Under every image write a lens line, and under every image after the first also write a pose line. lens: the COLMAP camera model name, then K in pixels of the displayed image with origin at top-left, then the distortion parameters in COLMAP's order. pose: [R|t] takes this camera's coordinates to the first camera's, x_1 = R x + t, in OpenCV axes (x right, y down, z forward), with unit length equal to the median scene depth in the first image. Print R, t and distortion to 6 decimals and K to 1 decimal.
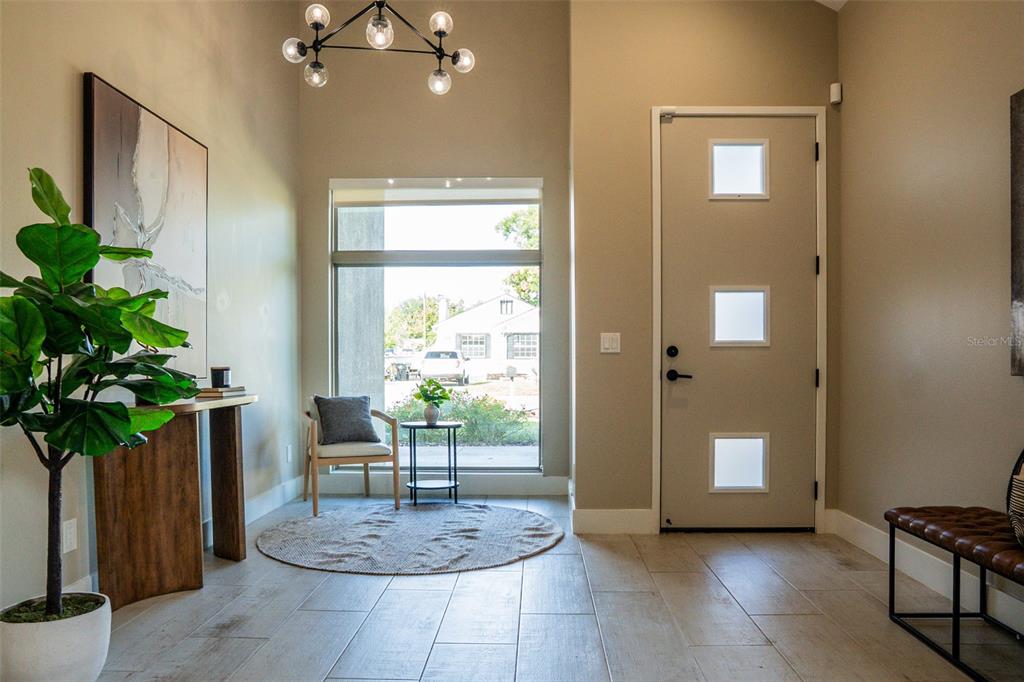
lens RADIAL K [[729.1, 0, 517.8], [0, 729.1, 381.4], [0, 0, 1]] dist [-0.084449, 0.046487]
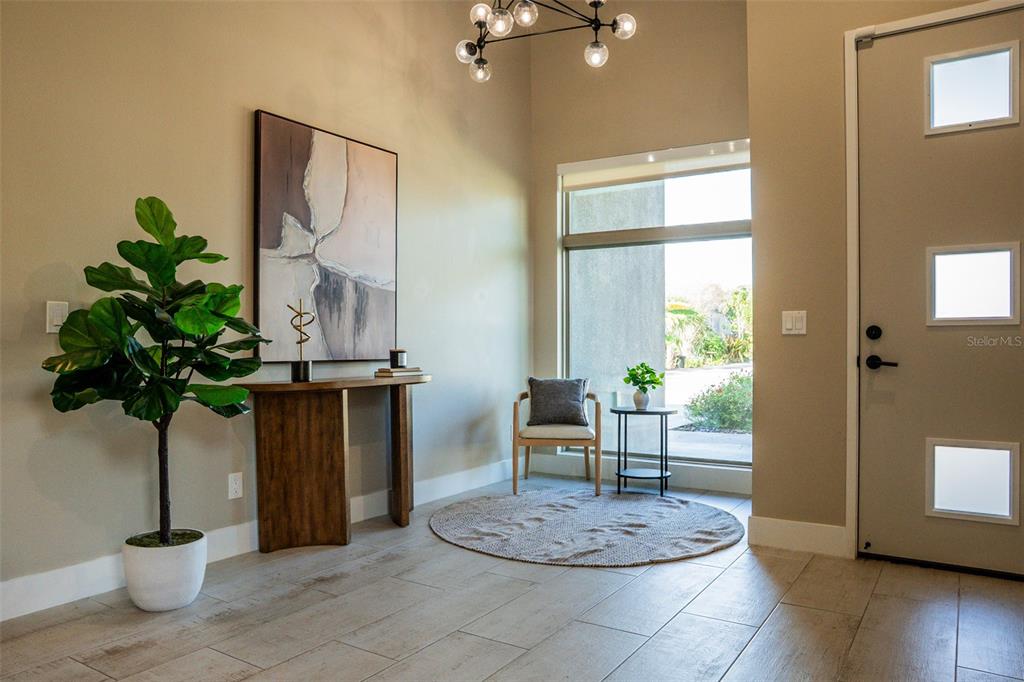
lens RADIAL K [[729.1, 0, 475.2], [0, 729.1, 352.2], [0, 0, 1]] dist [-0.084449, 0.046487]
pose [[0.845578, 0.006407, -0.533813, 0.269043], [-0.013518, 0.999864, -0.009412, -0.006492], [0.533680, 0.015174, 0.845550, 0.106588]]
